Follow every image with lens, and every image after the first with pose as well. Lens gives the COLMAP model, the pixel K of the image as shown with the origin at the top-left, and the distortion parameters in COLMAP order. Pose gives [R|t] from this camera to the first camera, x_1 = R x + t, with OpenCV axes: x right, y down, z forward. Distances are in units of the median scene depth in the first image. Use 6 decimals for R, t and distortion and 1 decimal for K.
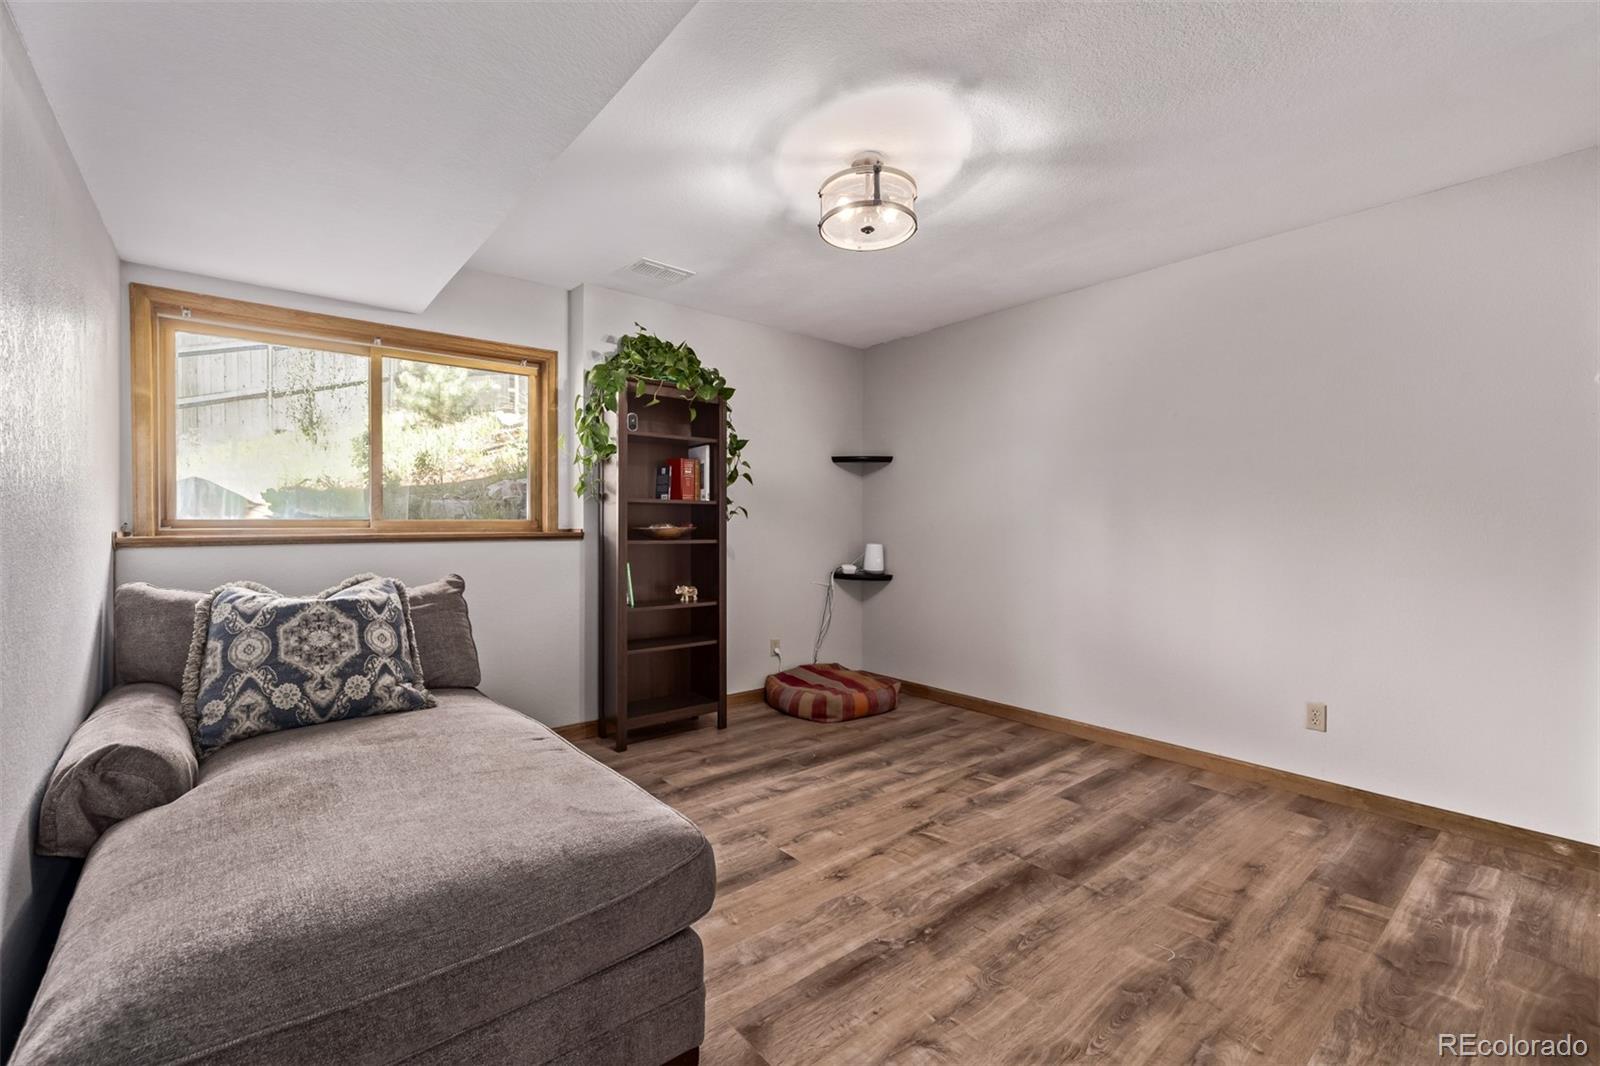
lens RADIAL K [[674.2, 0, 791.8], [0, 674.2, 528.3], [0, 0, 1]] dist [0.000645, 0.000239]
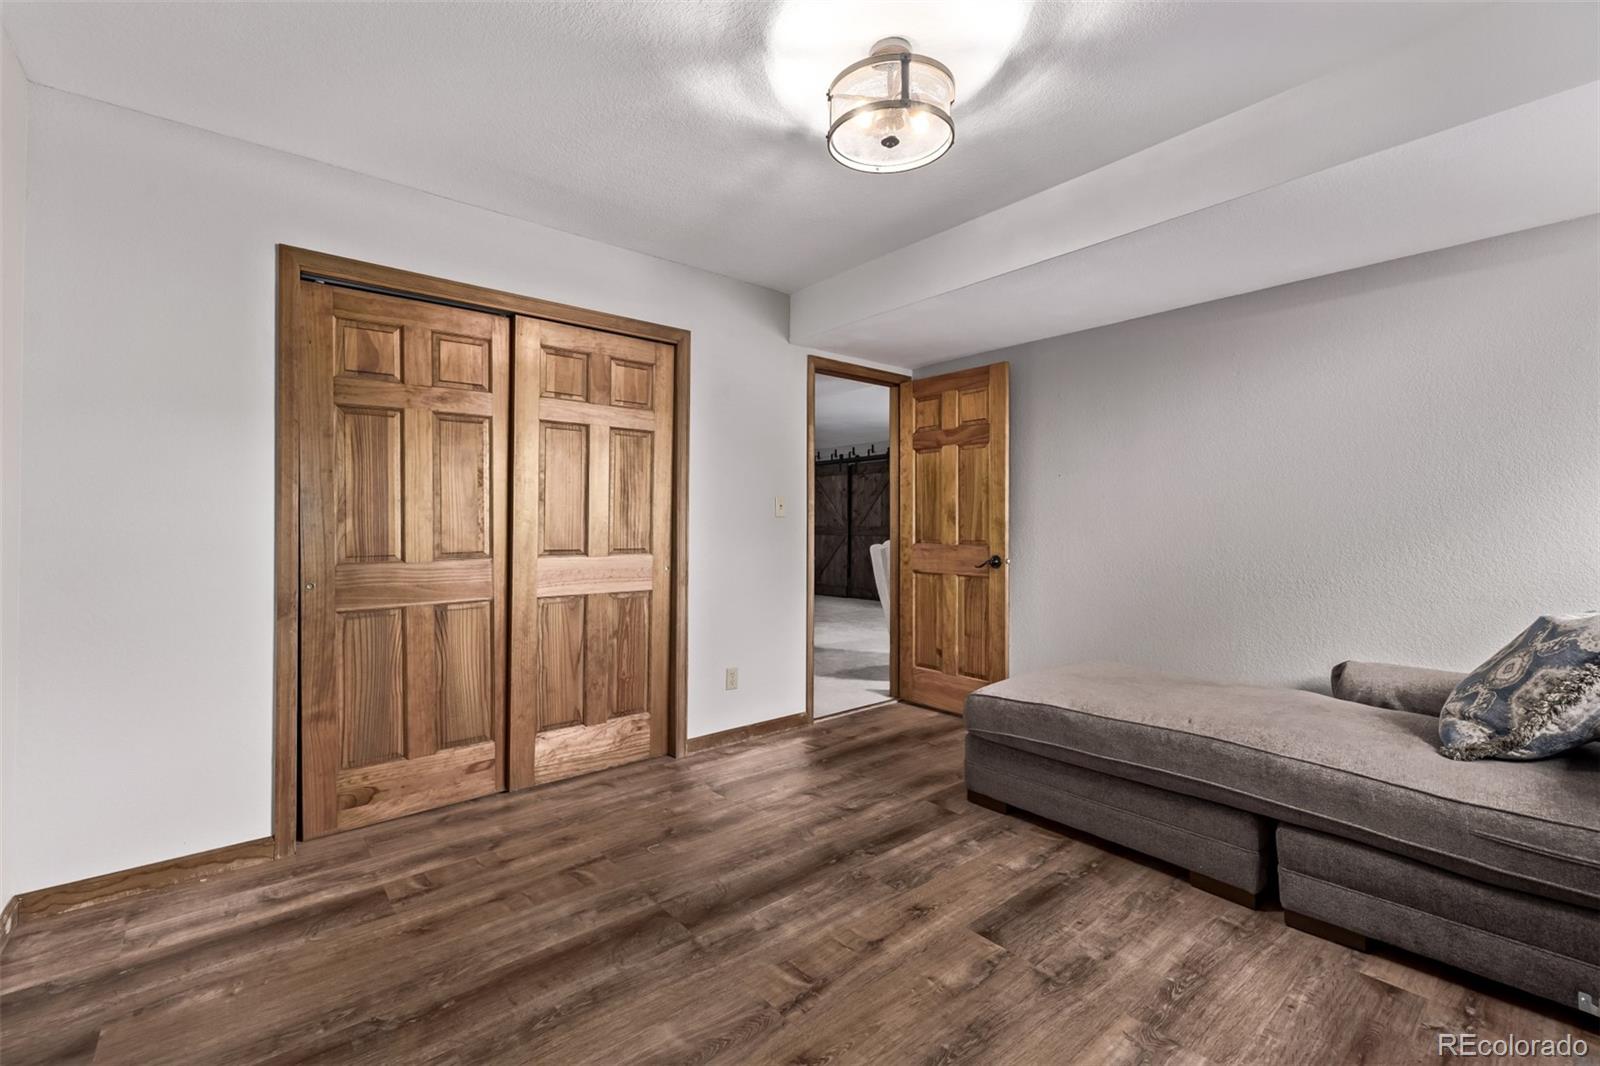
lens RADIAL K [[674.2, 0, 791.8], [0, 674.2, 528.3], [0, 0, 1]] dist [0.000645, 0.000239]
pose [[-0.999989, -0.003702, -0.002936, 0.240195], [-0.003719, 0.999975, 0.005963, 0.002321], [0.002914, 0.005974, -0.999978, 1.873077]]
